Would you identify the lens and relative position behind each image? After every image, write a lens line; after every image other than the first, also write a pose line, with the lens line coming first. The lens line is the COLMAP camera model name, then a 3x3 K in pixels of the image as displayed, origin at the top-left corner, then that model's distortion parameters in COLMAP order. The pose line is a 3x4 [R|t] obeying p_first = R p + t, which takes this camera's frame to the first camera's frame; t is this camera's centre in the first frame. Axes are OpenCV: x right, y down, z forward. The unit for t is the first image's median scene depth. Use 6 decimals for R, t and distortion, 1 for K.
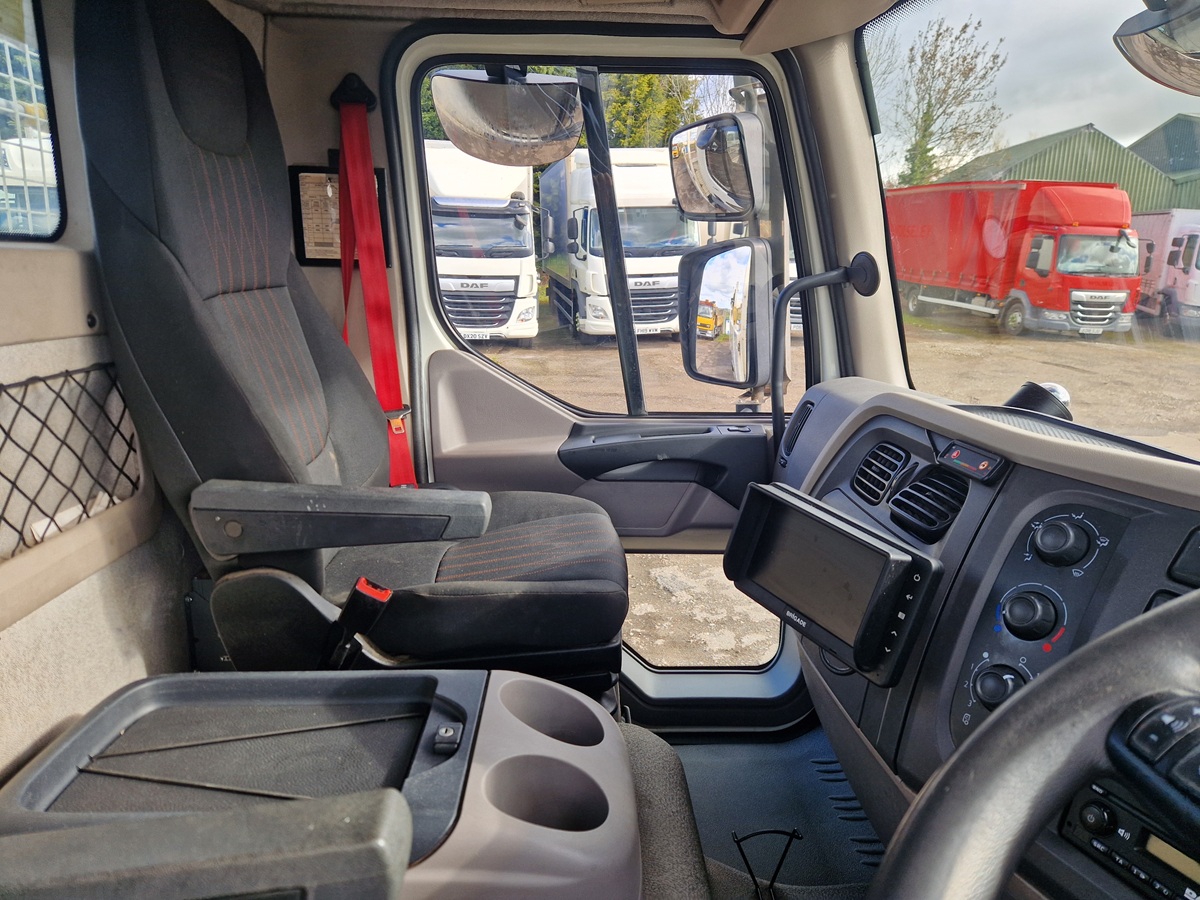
lens RADIAL K [[799.8, 0, 608.6], [0, 799.8, 464.4], [0, 0, 1]] dist [0.057186, -0.039654]
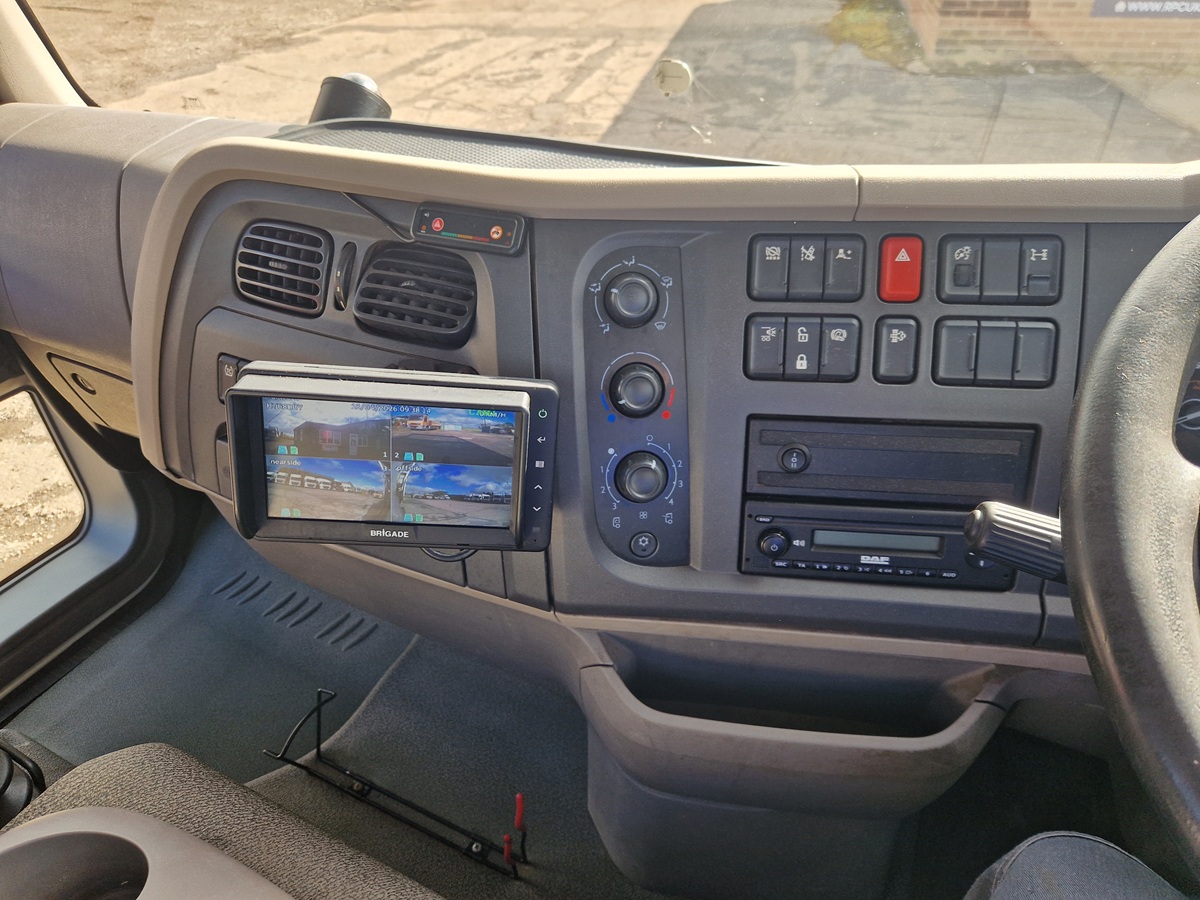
lens RADIAL K [[788.8, 0, 594.3], [0, 788.8, 448.6], [0, 0, 1]] dist [0.074582, -0.063079]
pose [[0.486688, -0.532102, 0.692822, -0.051493], [0.230274, 0.843180, 0.485820, -0.071709], [-0.842680, -0.076904, 0.532895, 0.214391]]
